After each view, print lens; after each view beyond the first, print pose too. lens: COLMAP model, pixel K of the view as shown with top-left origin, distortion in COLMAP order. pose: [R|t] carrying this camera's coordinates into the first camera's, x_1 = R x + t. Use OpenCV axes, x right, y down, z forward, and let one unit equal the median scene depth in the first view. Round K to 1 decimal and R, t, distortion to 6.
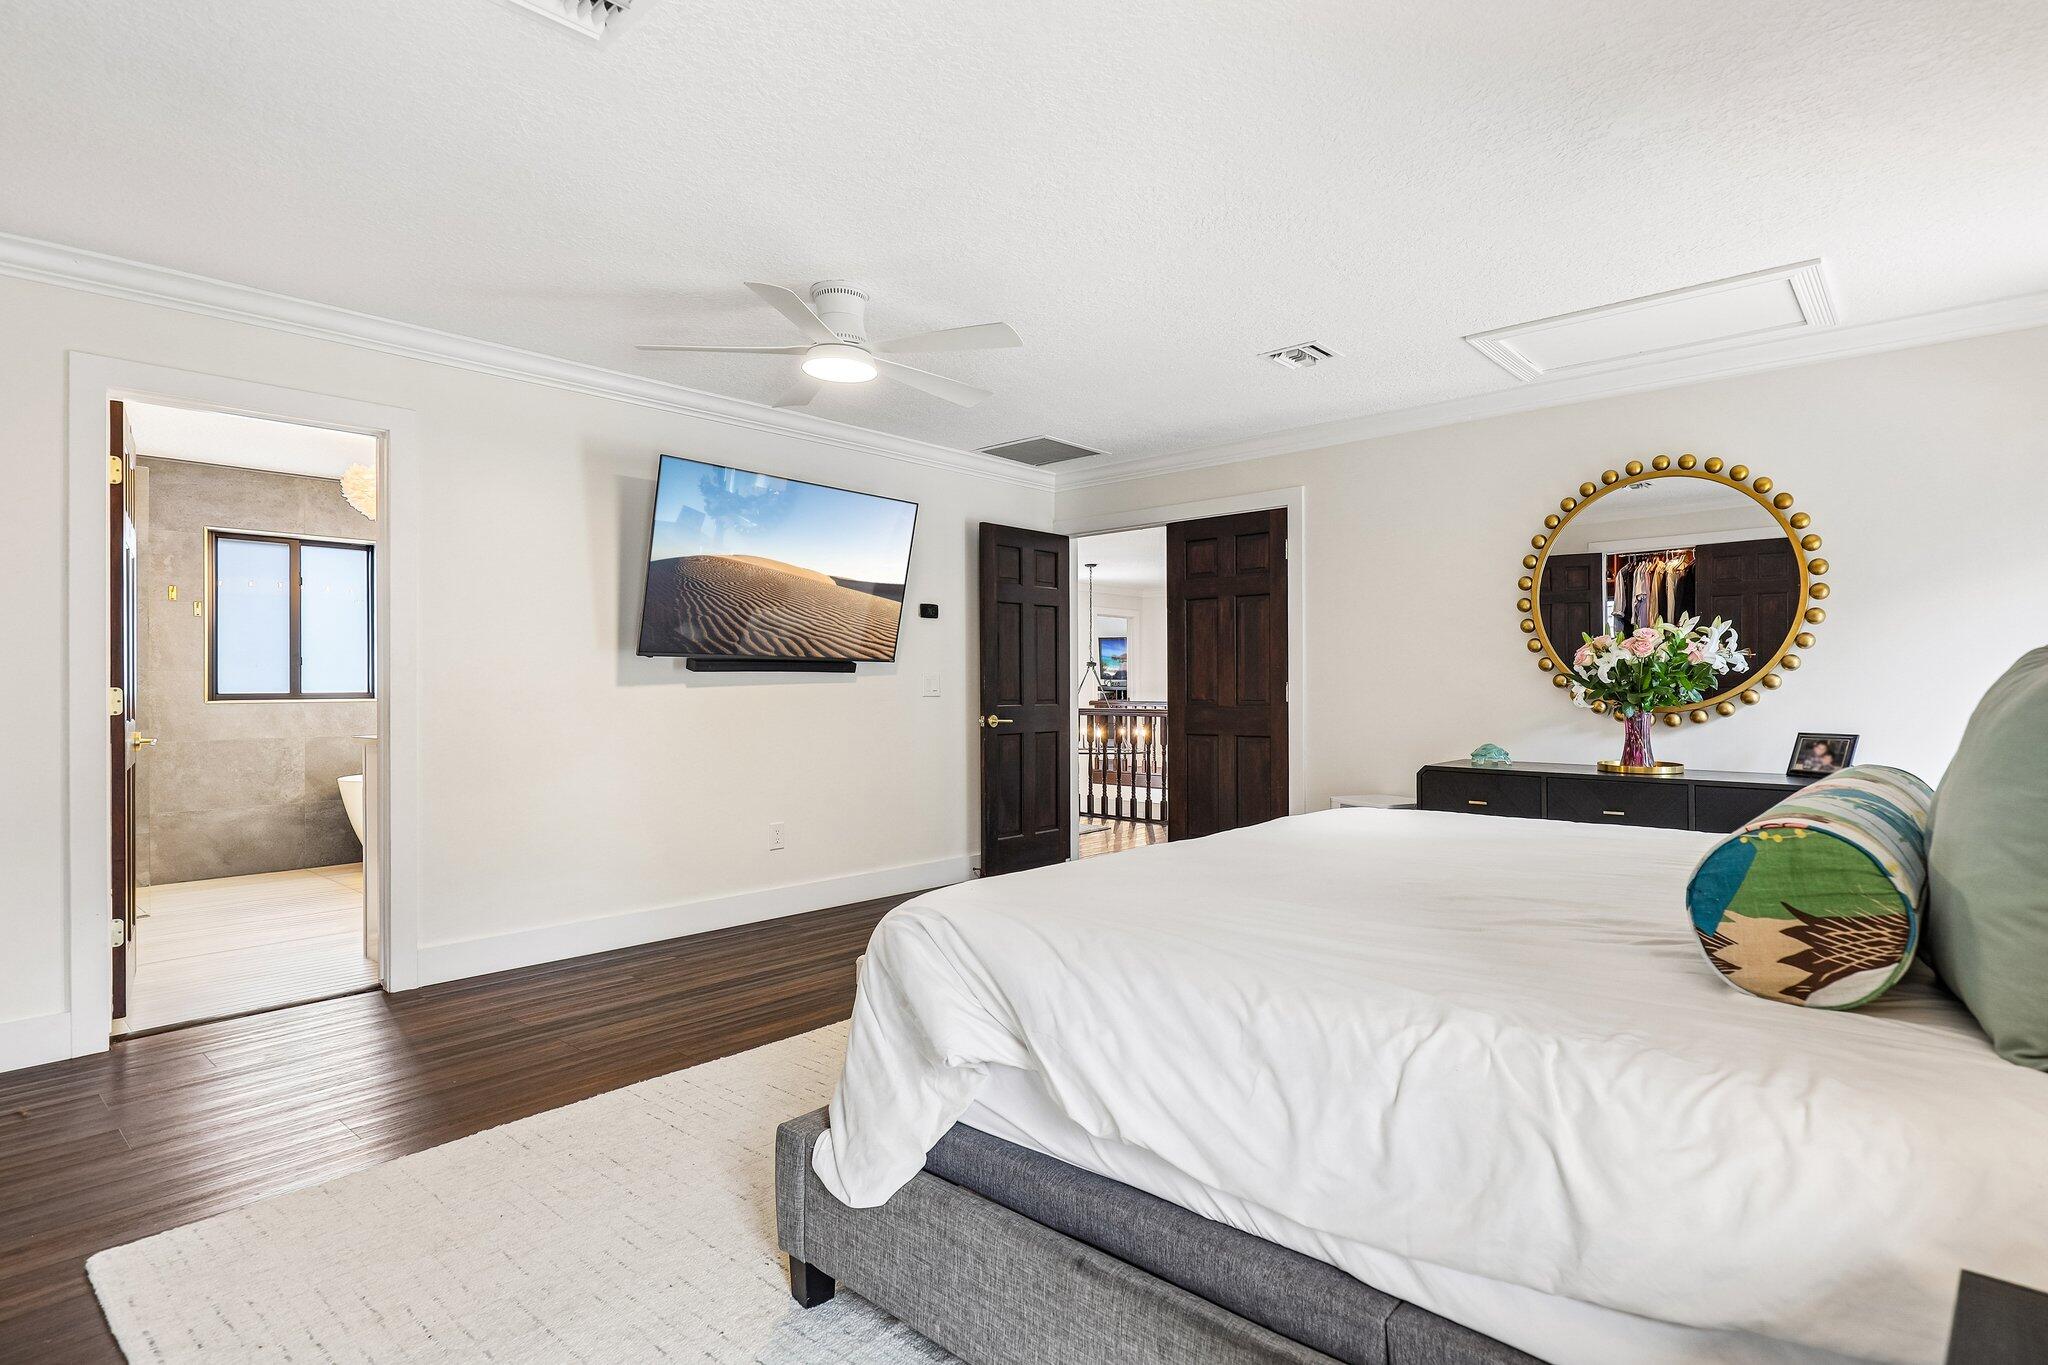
lens RADIAL K [[1057.3, 0, 1028.7], [0, 1057.3, 683.3], [0, 0, 1]] dist [0.004388, -0.000359]
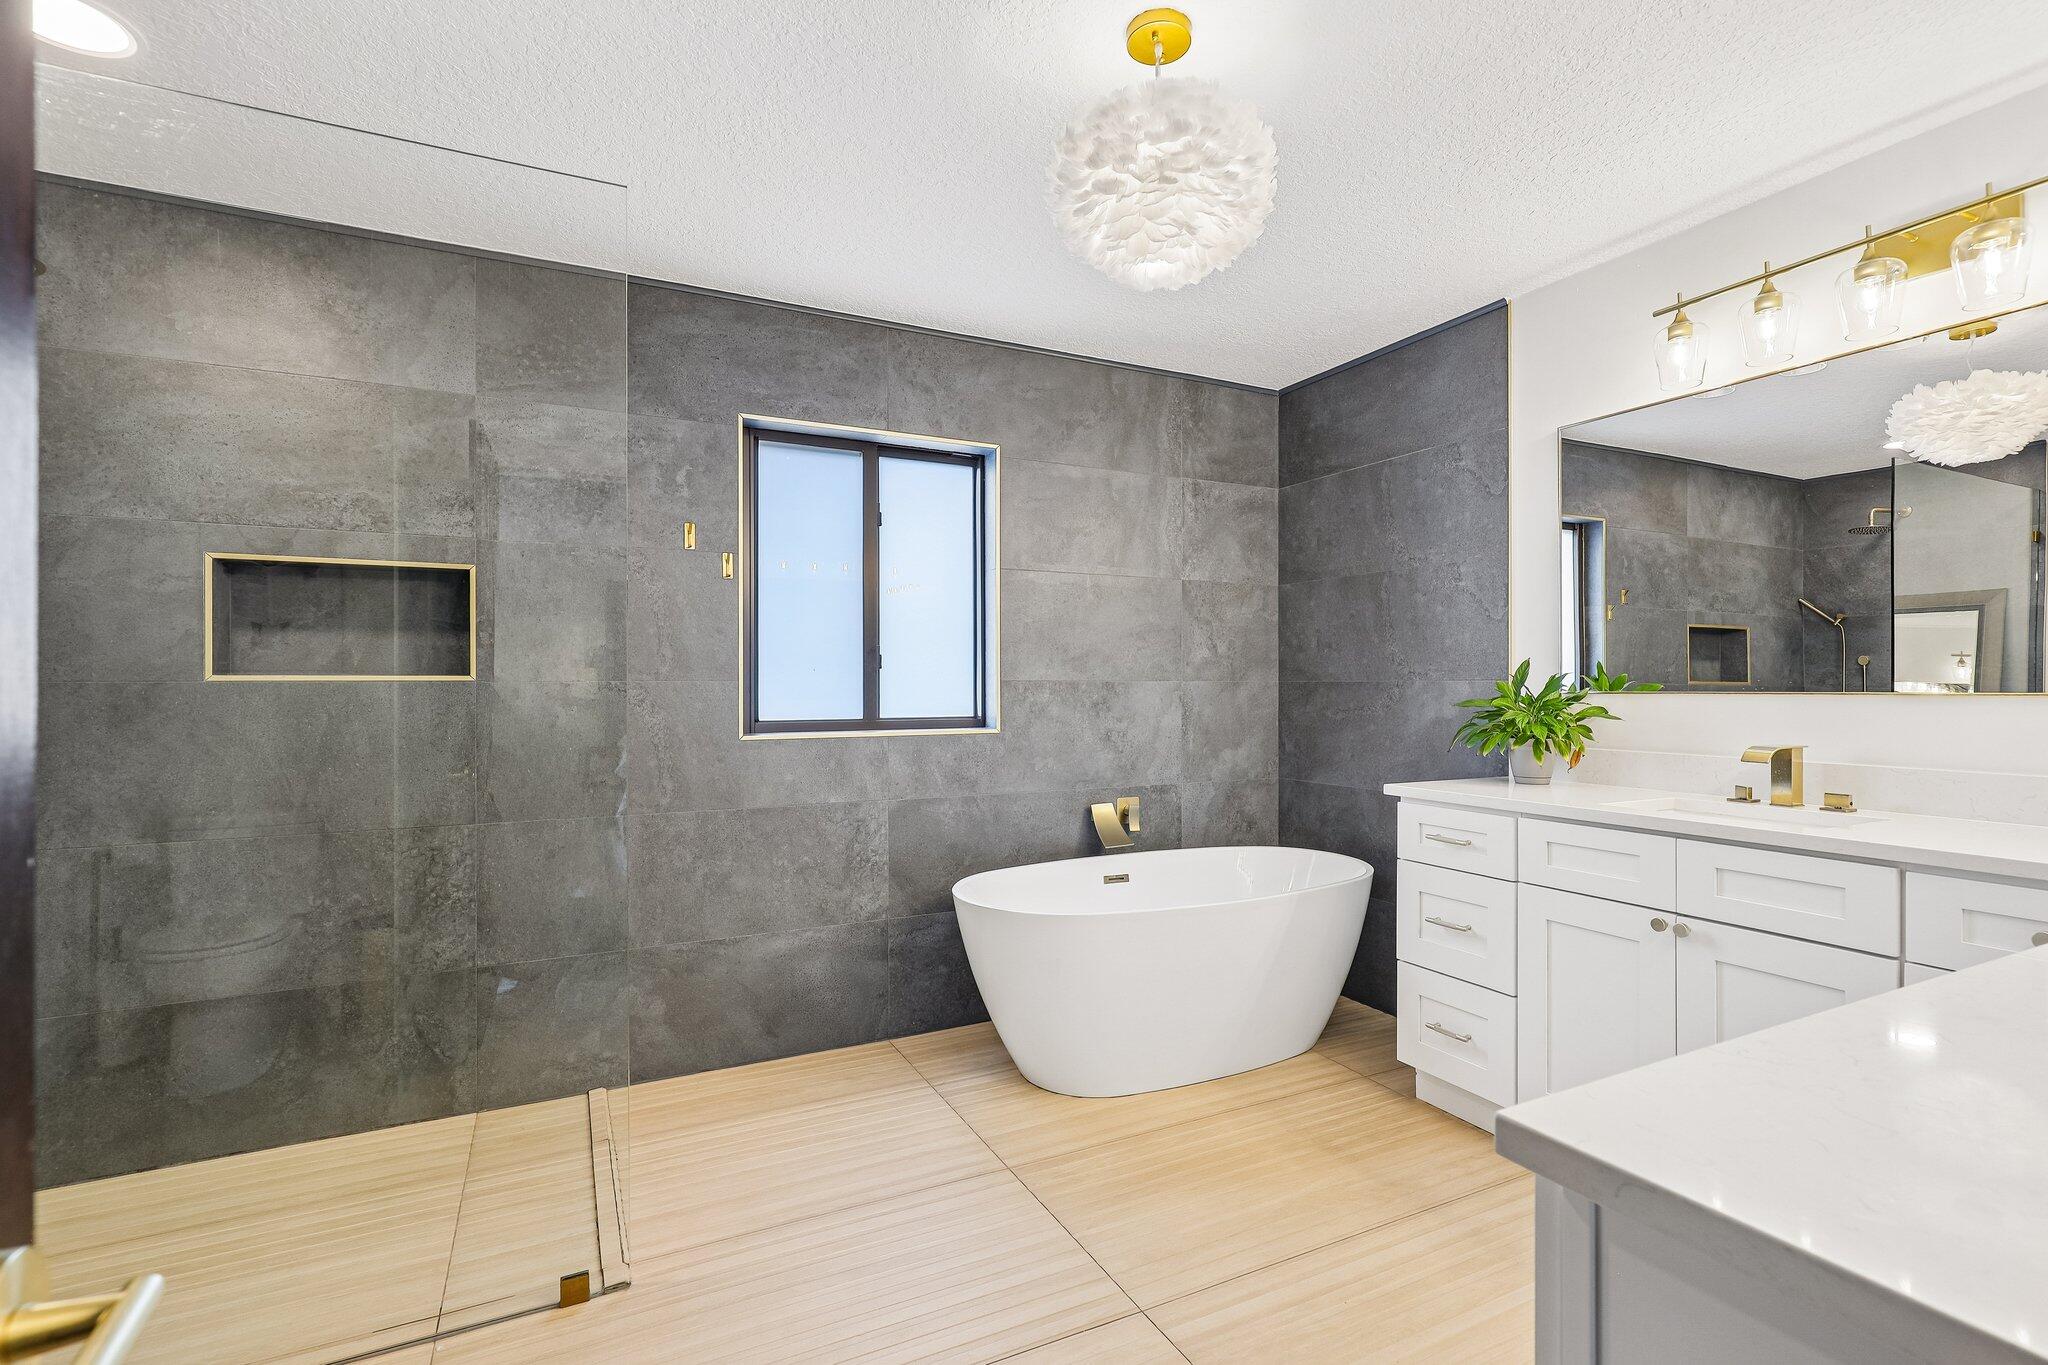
lens RADIAL K [[947.7, 0, 1022.5], [0, 947.7, 685.9], [0, 0, 1]] dist [0.002257, -0.000482]
pose [[0.930956, -0.000512, -0.365131, -0.450251], [0.000060, 0.999999, -0.001249, -0.007829], [0.365131, 0.001140, 0.930955, 0.582530]]
